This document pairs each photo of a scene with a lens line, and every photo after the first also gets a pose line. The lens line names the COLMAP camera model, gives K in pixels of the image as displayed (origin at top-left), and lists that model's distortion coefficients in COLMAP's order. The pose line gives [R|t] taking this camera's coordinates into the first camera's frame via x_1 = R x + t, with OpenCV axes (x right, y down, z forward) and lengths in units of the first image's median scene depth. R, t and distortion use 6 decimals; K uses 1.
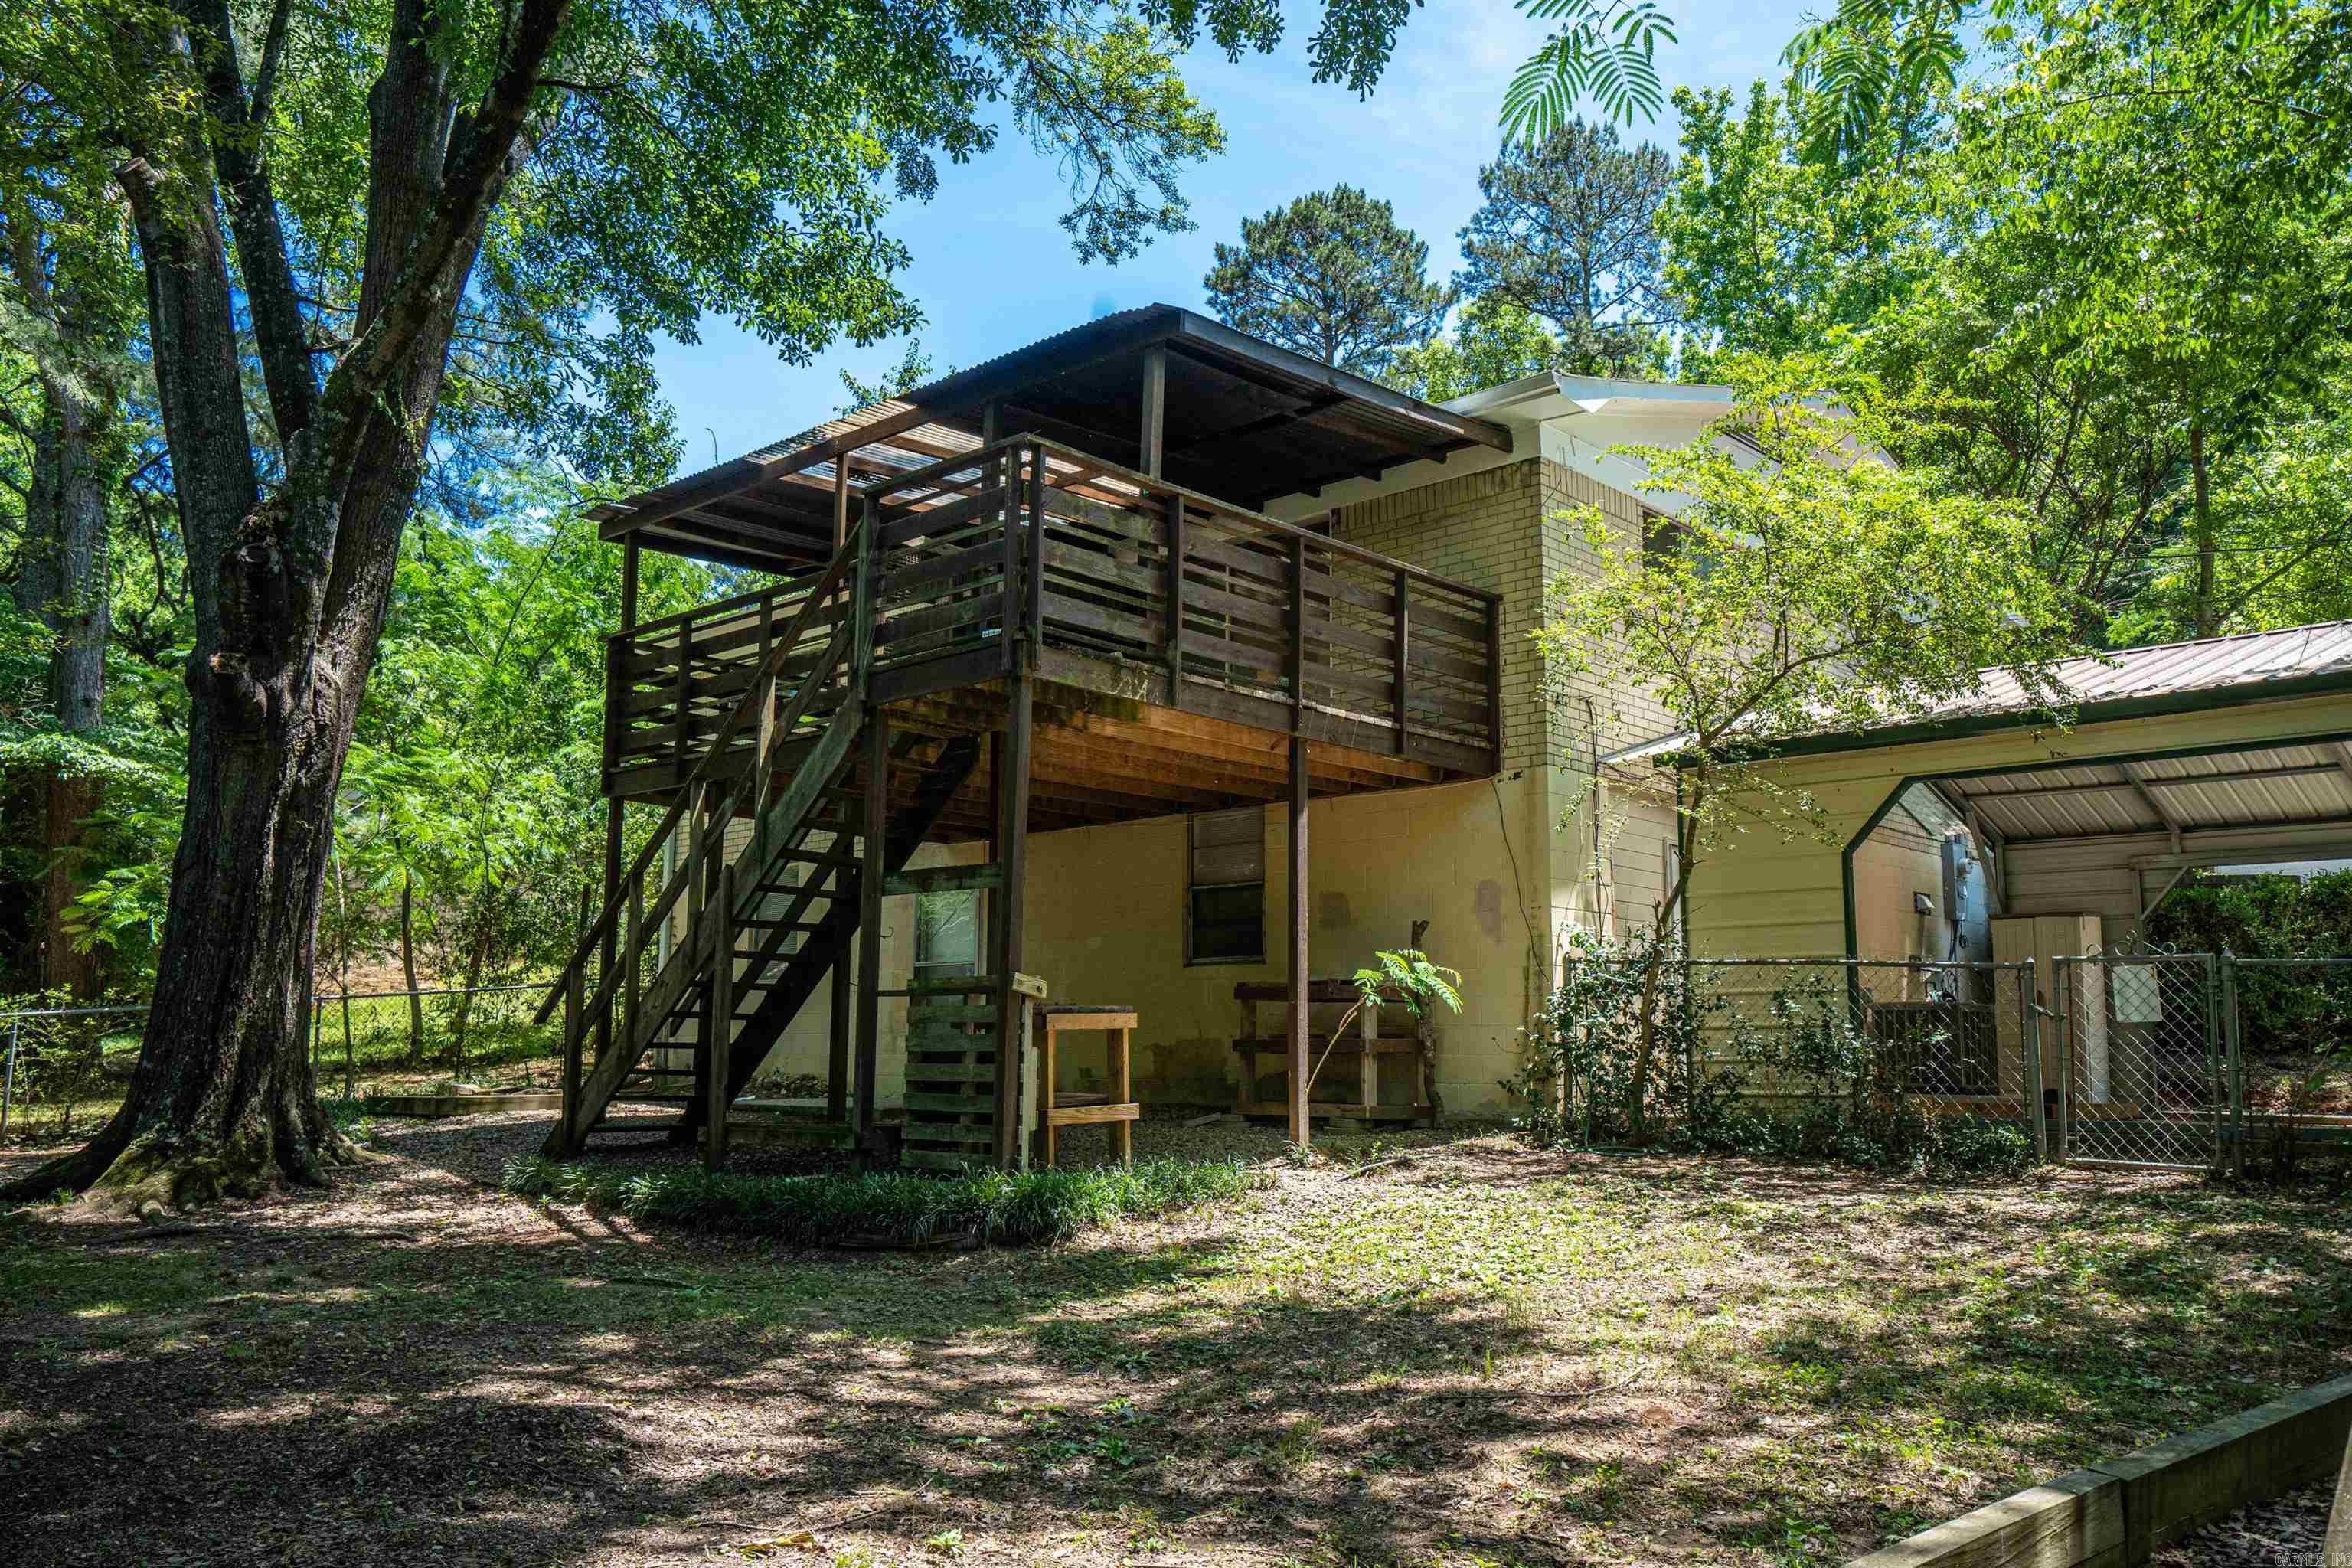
lens RADIAL K [[1877.5, 0, 1176.0], [0, 1877.5, 784.0], [0, 0, 1]] dist [0.049325, 0.004884]
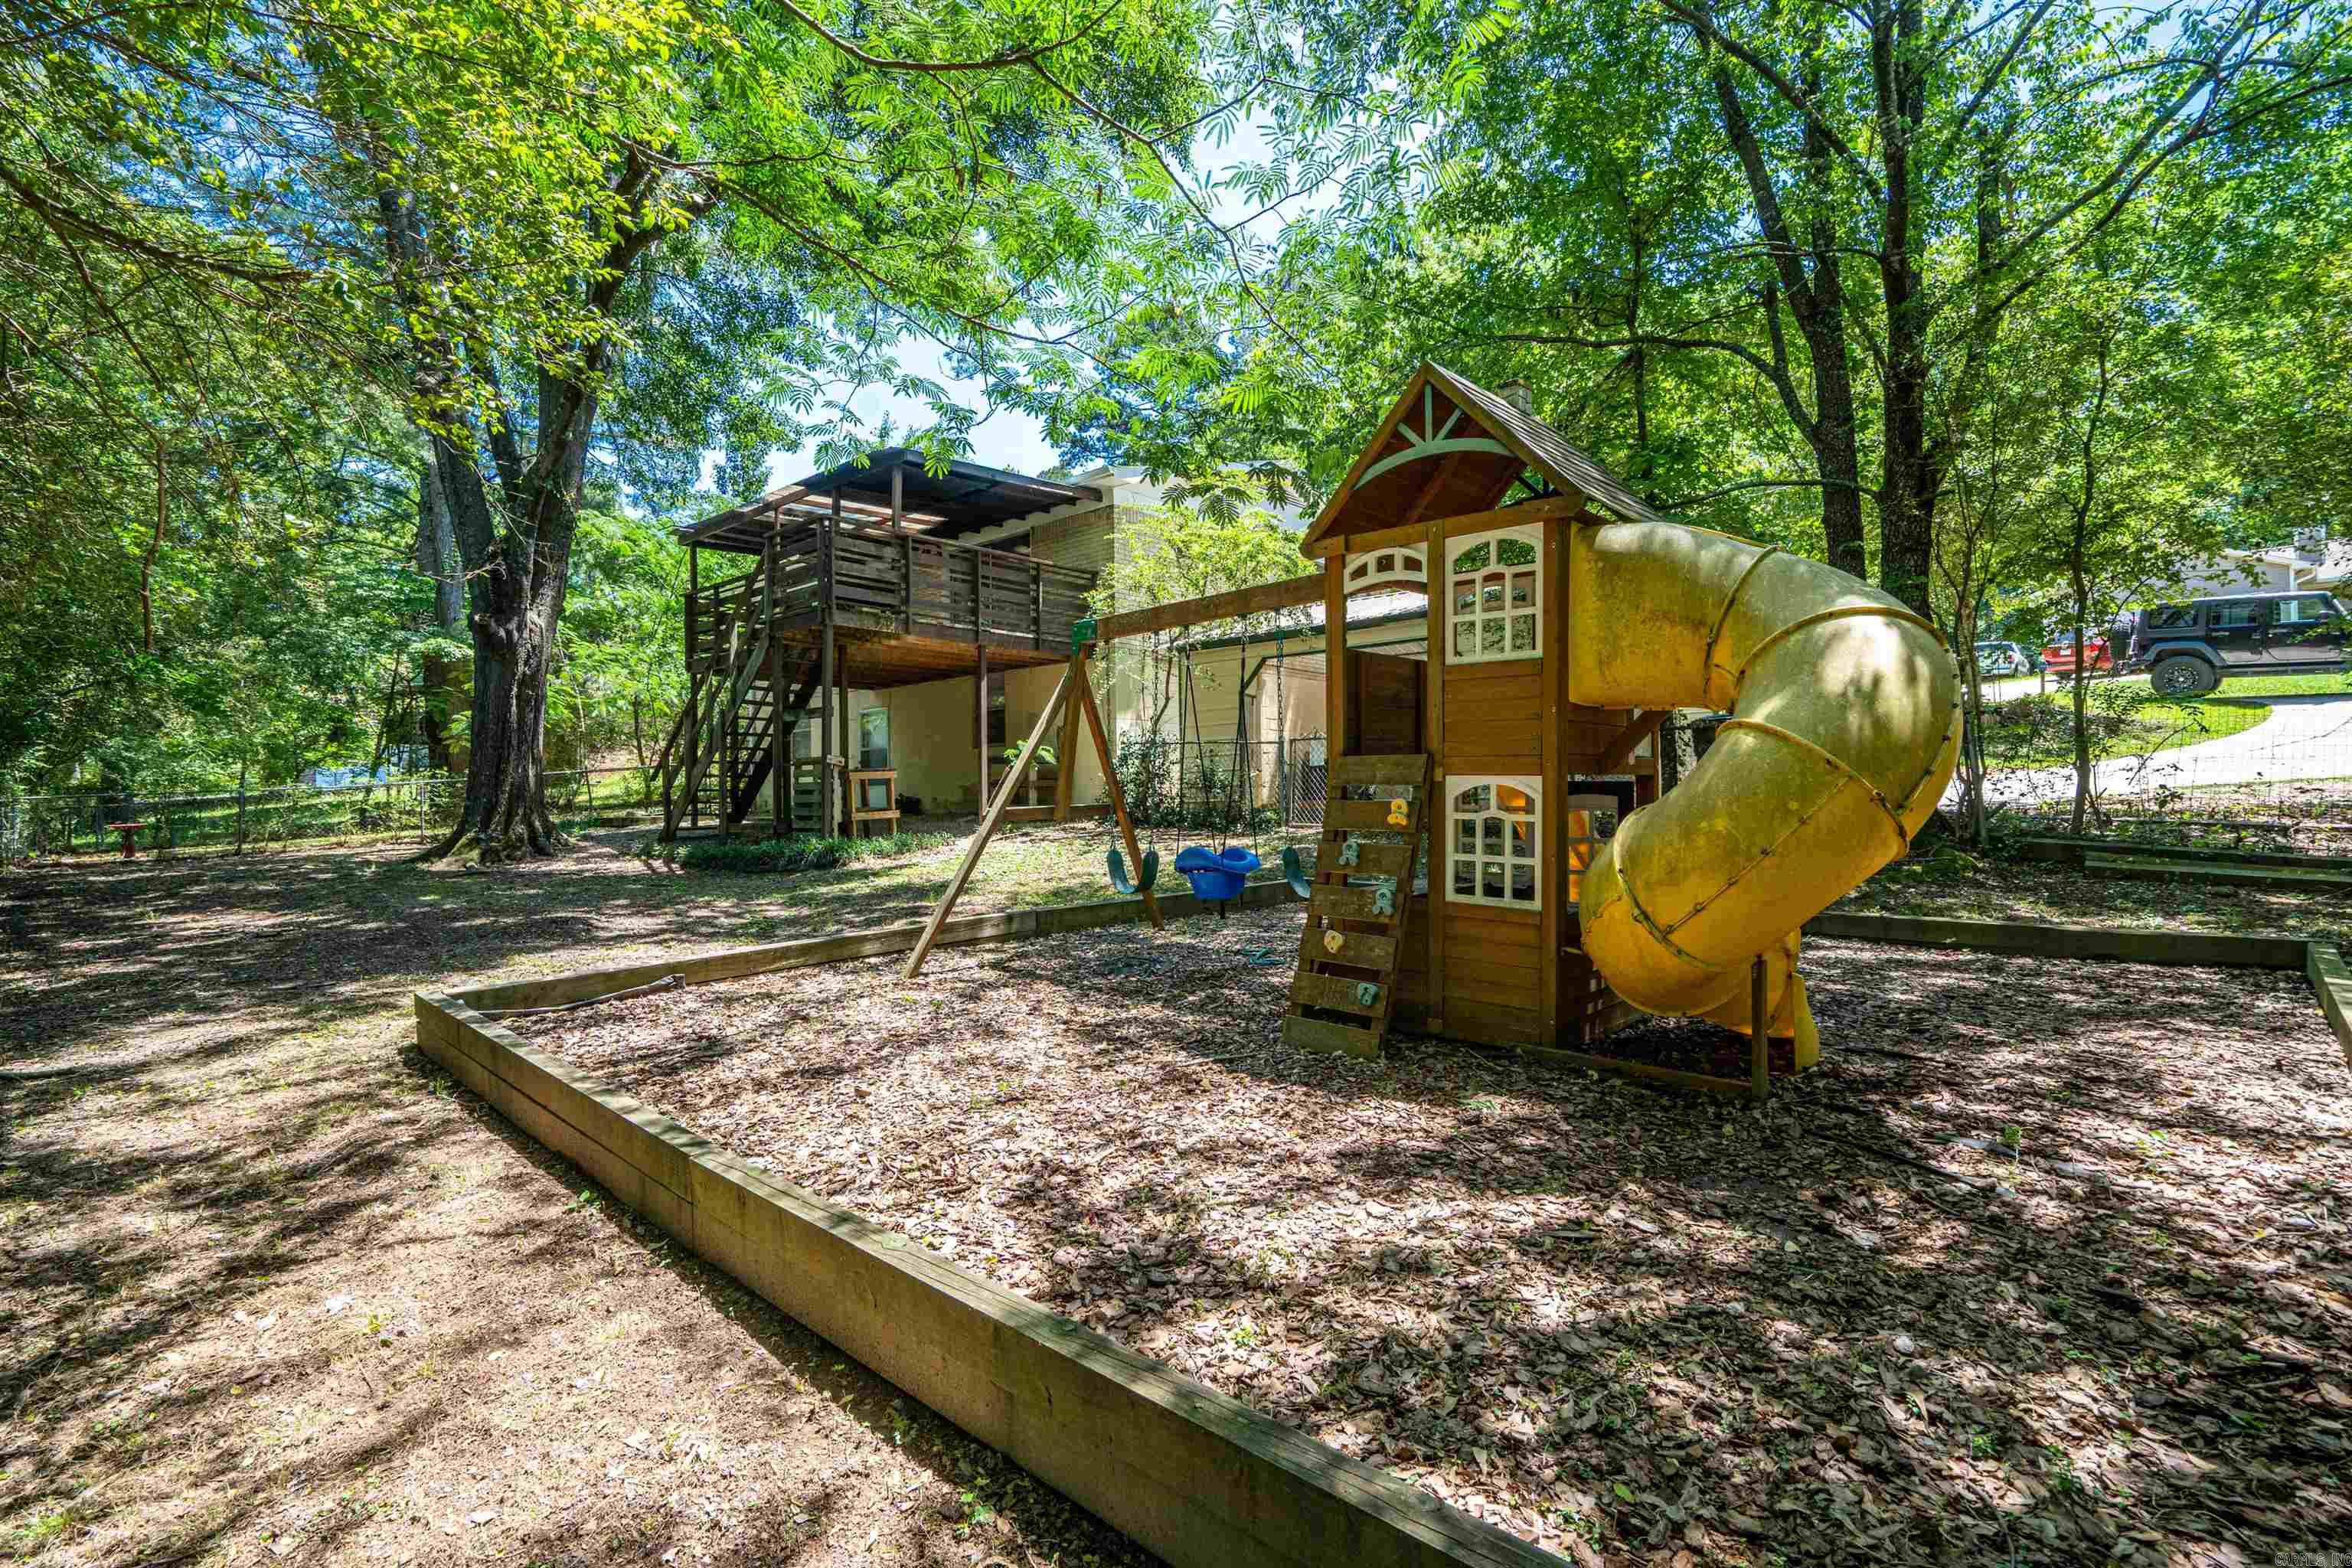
lens RADIAL K [[1077.4, 0, 1176.8], [0, 1077.4, 786.6], [0, 0, 1]] dist [-0.000745, 0.000631]
pose [[0.999086, -0.023446, 0.035740, 0.234022], [0.018377, 0.990526, 0.136094, -0.026126], [-0.038592, -0.135313, 0.990051, -0.261168]]
